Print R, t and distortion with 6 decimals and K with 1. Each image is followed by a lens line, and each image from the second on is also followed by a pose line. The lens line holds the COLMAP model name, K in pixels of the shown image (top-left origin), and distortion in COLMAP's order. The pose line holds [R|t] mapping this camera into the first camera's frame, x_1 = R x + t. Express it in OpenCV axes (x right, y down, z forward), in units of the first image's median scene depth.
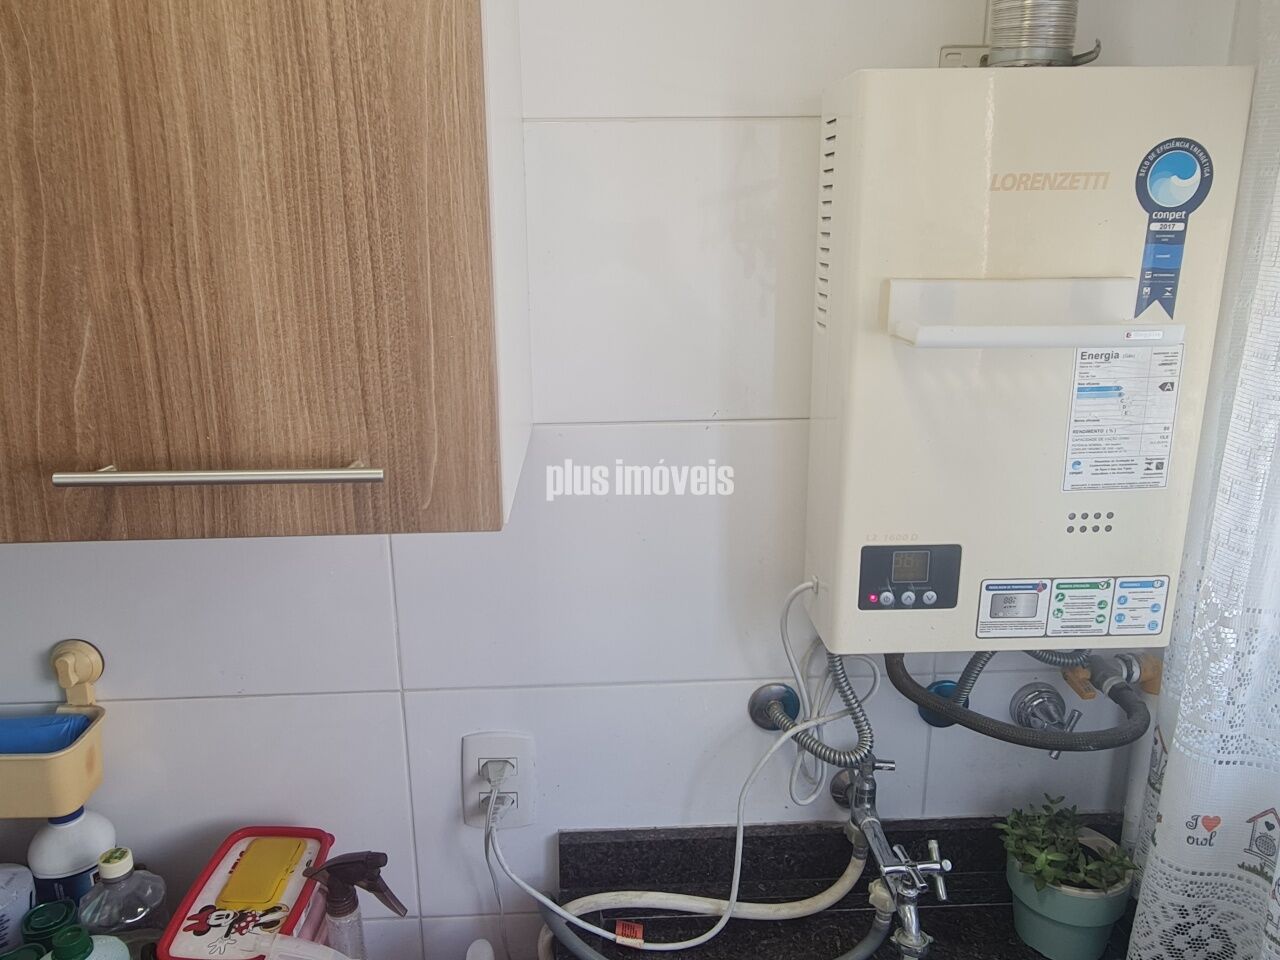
lens RADIAL K [[921.3, 0, 639.4], [0, 921.3, 472.6], [0, 0, 1]] dist [0.007457, -0.002537]
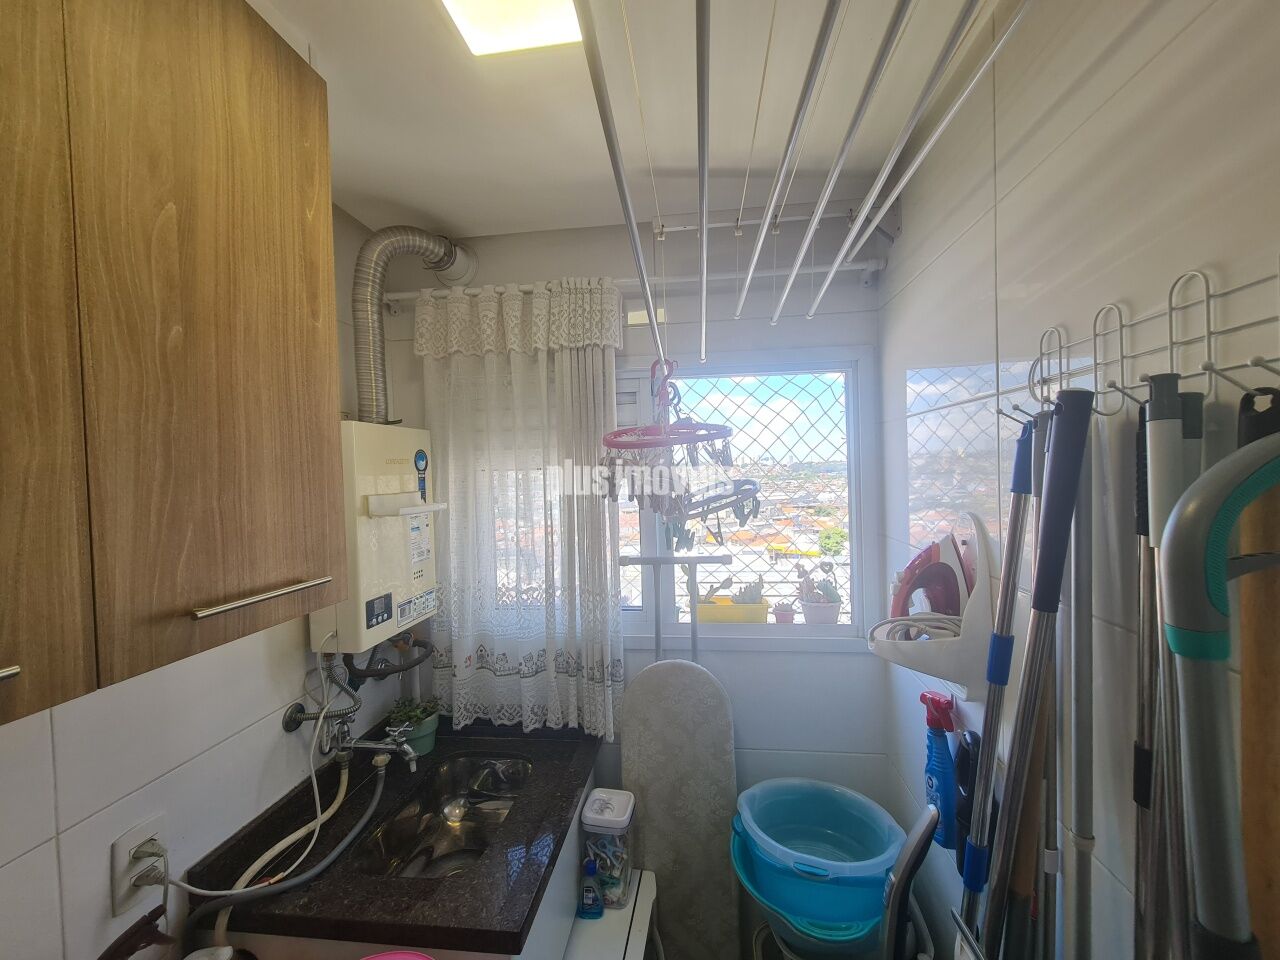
lens RADIAL K [[520.0, 0, 640.5], [0, 520.0, 482.6], [0, 0, 1]] dist [0.004734, -0.001064]
pose [[0.171170, -0.020040, 0.985038, -1.052927], [0.279332, 0.959756, -0.029013, 0.020540], [-0.944814, 0.280119, 0.169879, -0.017168]]
